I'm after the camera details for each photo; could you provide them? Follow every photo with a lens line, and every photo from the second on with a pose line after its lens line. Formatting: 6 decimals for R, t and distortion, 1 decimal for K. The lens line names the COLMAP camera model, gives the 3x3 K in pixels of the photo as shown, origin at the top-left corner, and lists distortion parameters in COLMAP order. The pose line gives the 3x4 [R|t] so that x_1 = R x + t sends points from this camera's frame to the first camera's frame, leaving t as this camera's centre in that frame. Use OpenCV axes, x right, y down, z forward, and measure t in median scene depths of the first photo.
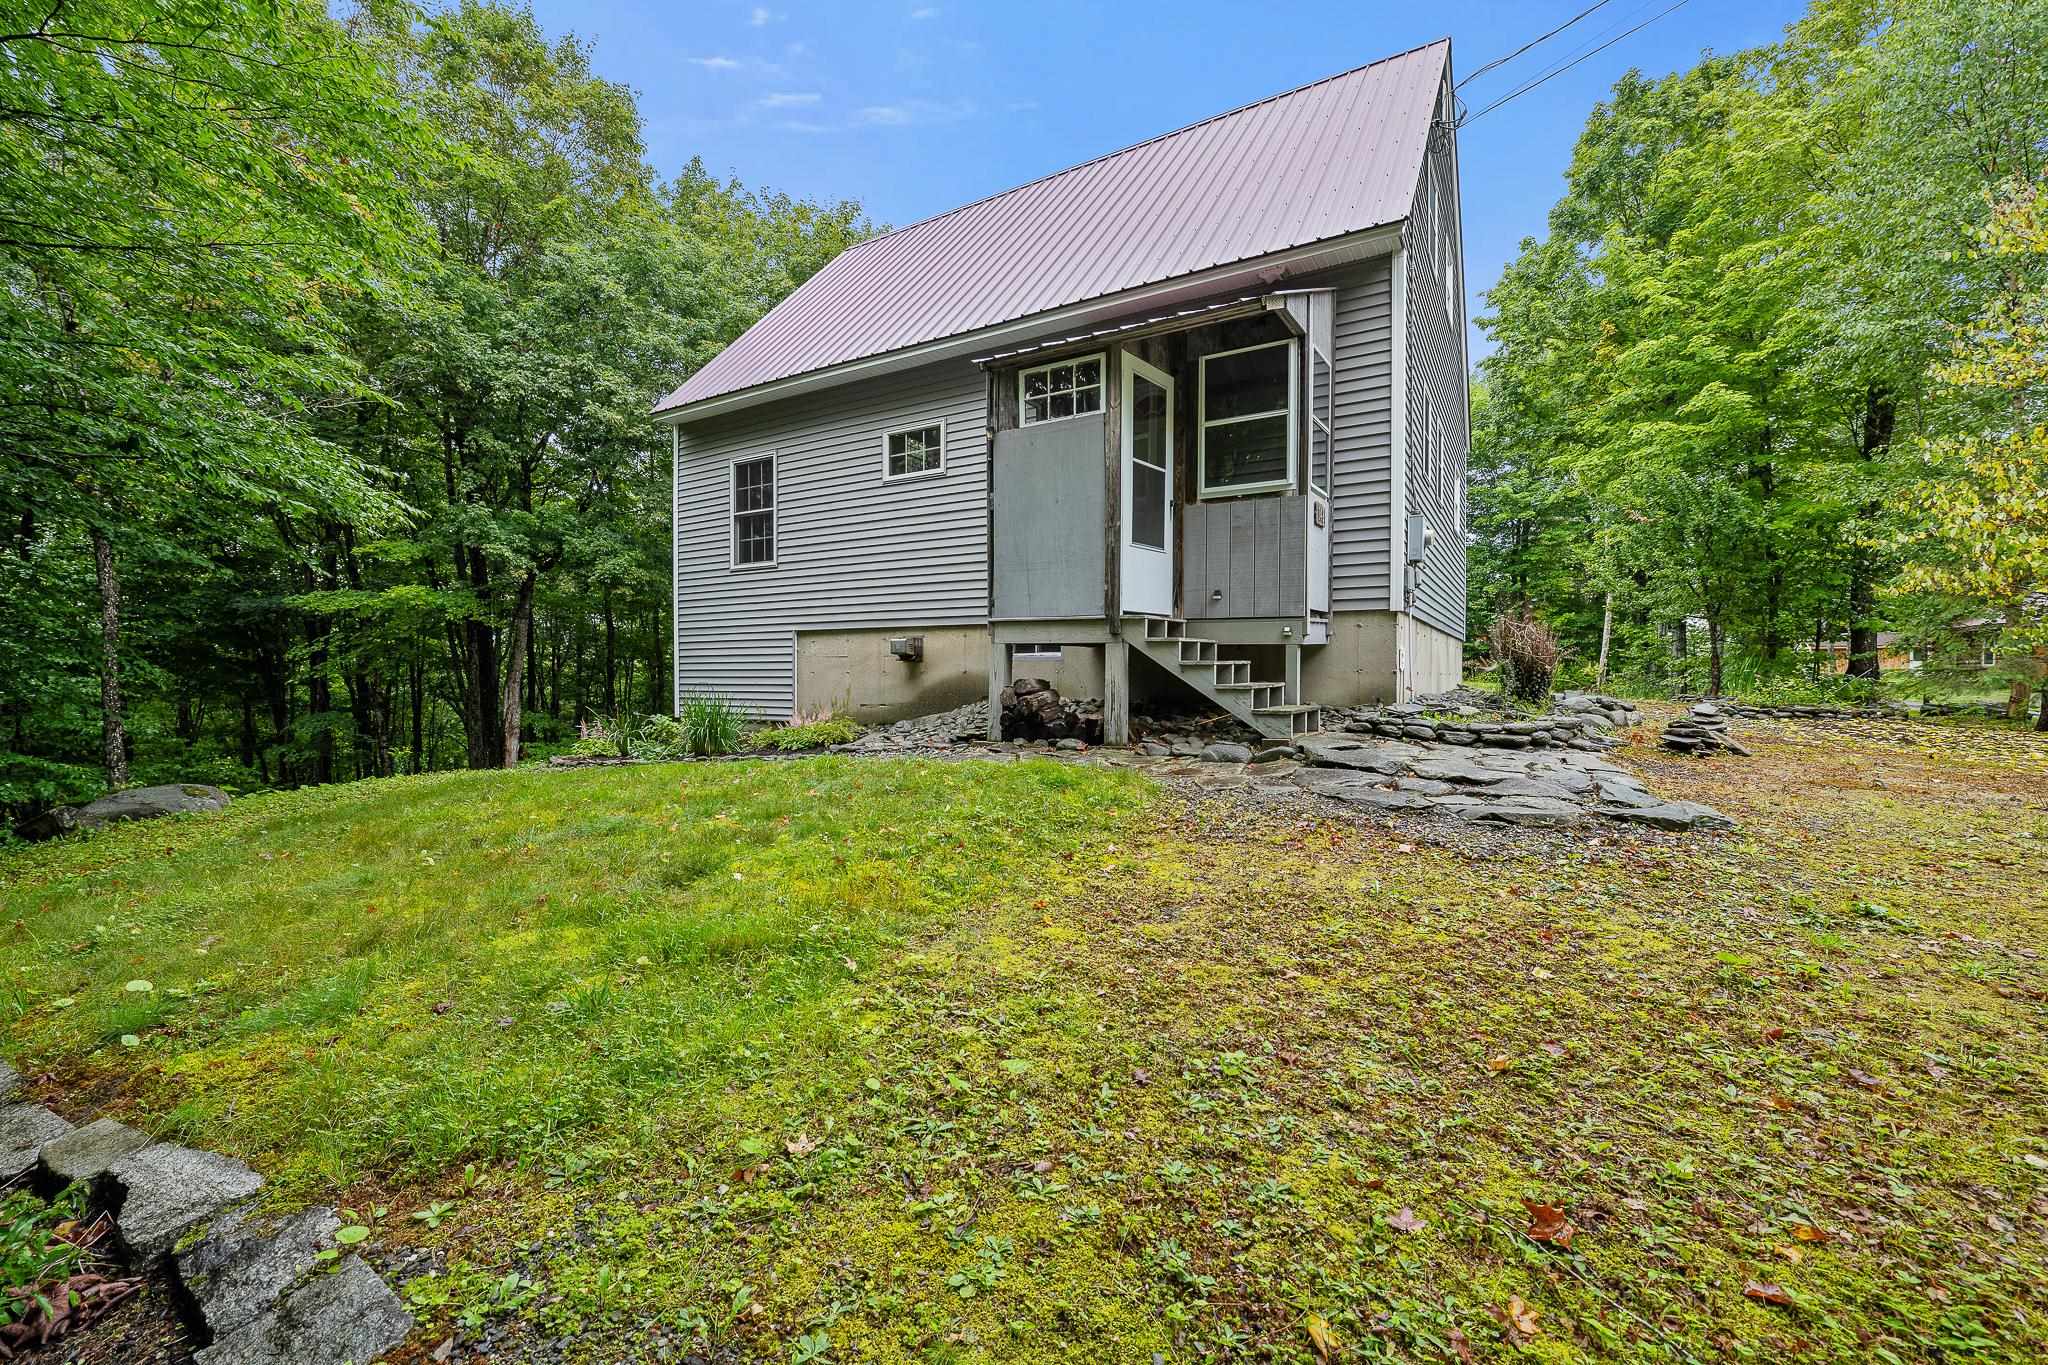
lens RADIAL K [[853.8, 0, 1034.3], [0, 853.8, 683.9], [0, 0, 1]] dist [-0.010132, -0.000737]
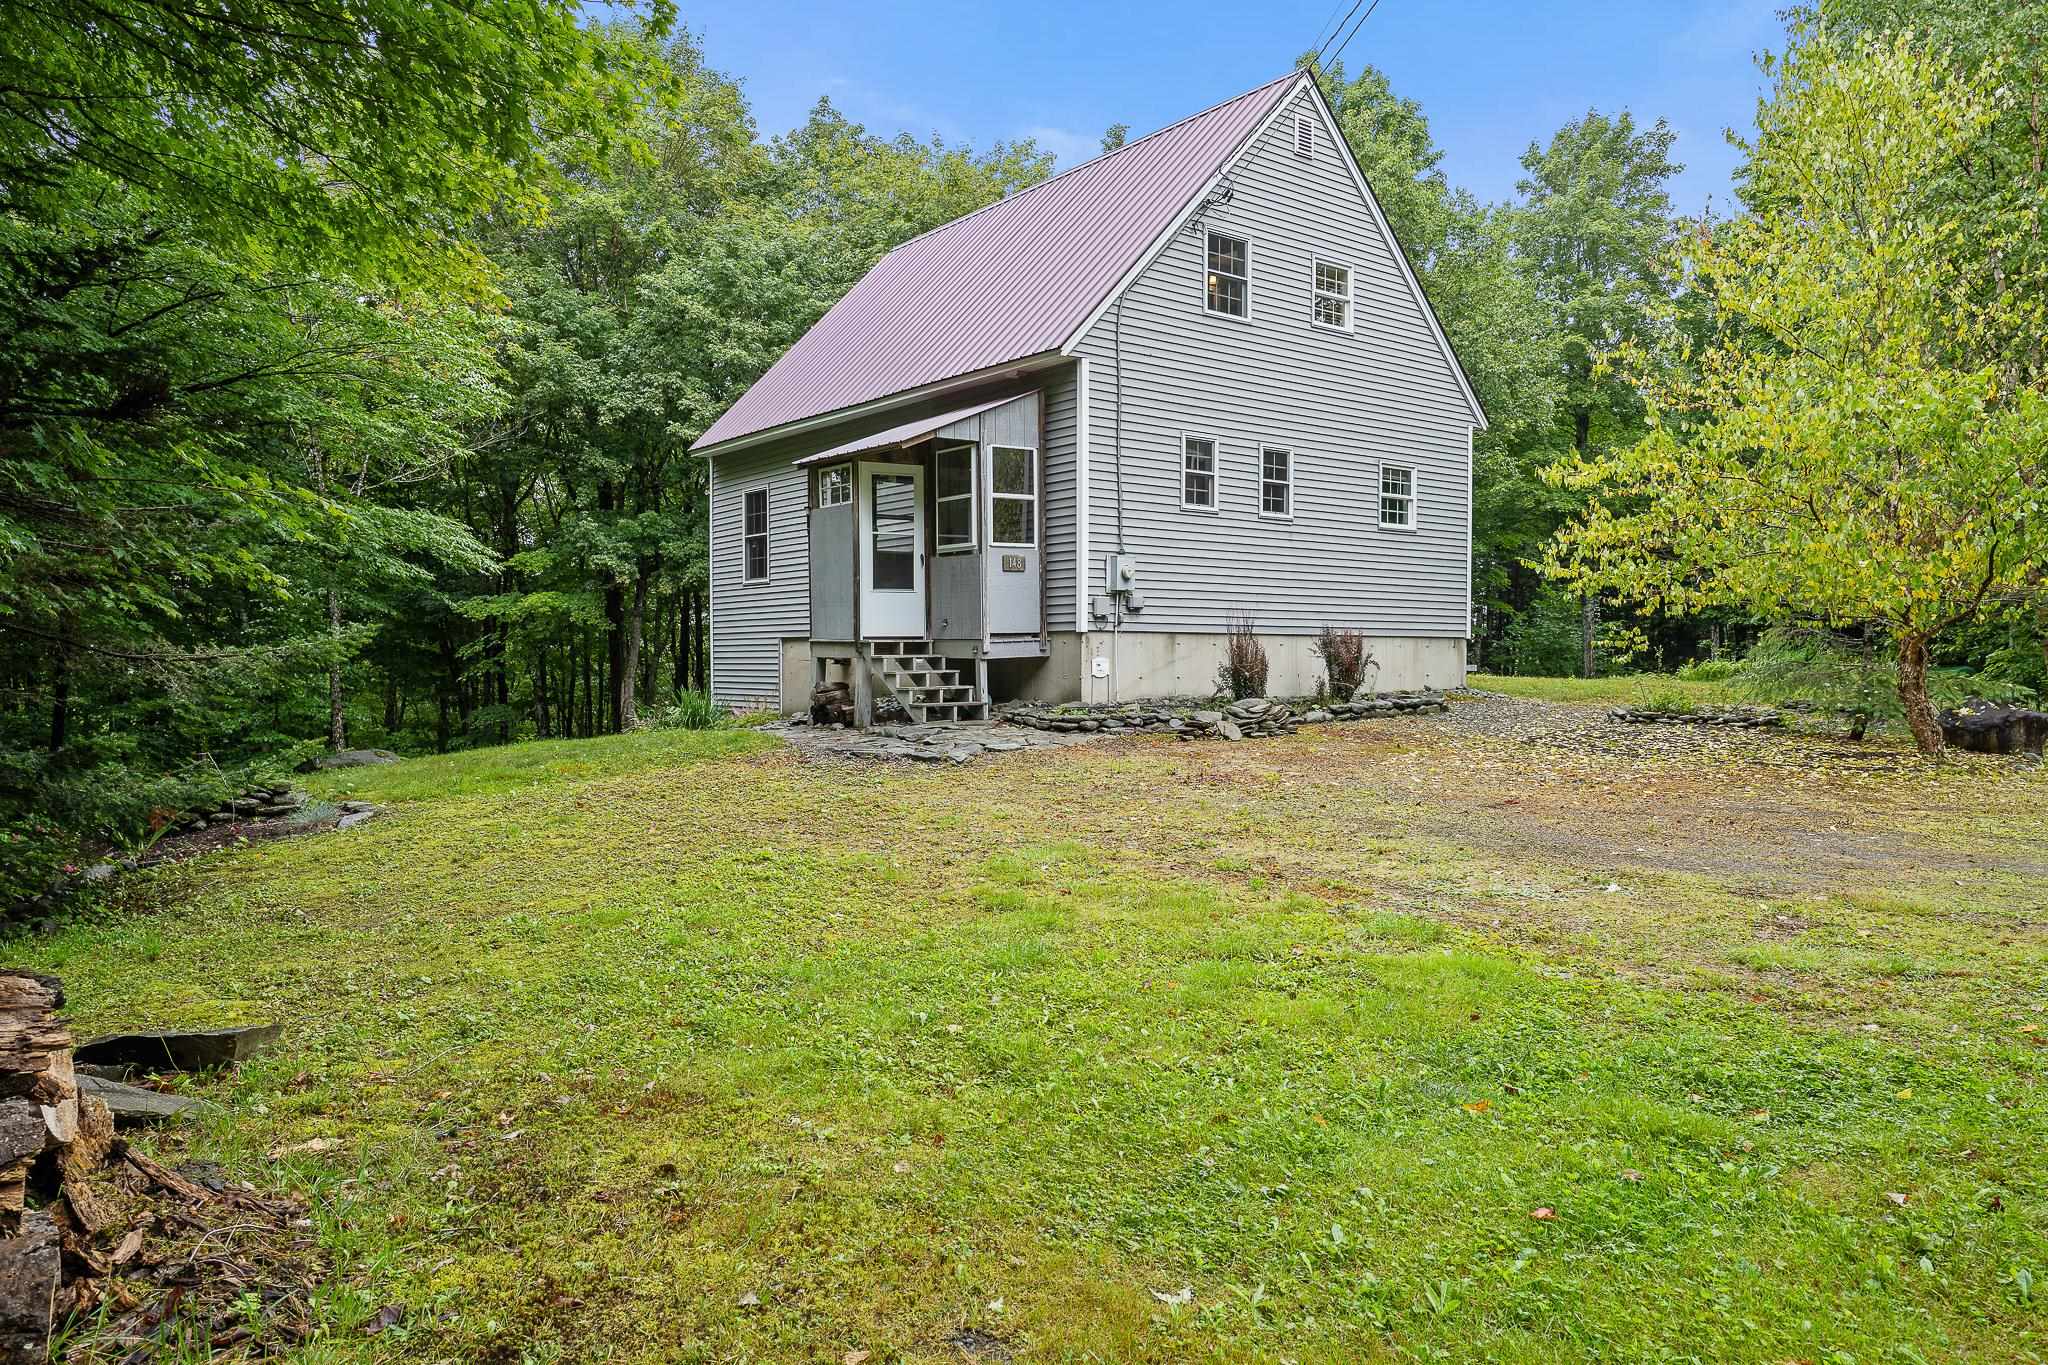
lens RADIAL K [[1384.5, 0, 1015.2], [0, 1384.5, 677.9], [0, 0, 1]] dist [0.008876, -0.009928]
pose [[0.931740, 0.002804, -0.363115, 0.696205], [-0.001171, 0.999988, 0.004718, -0.015121], [0.363124, -0.003971, 0.931733, -0.649282]]
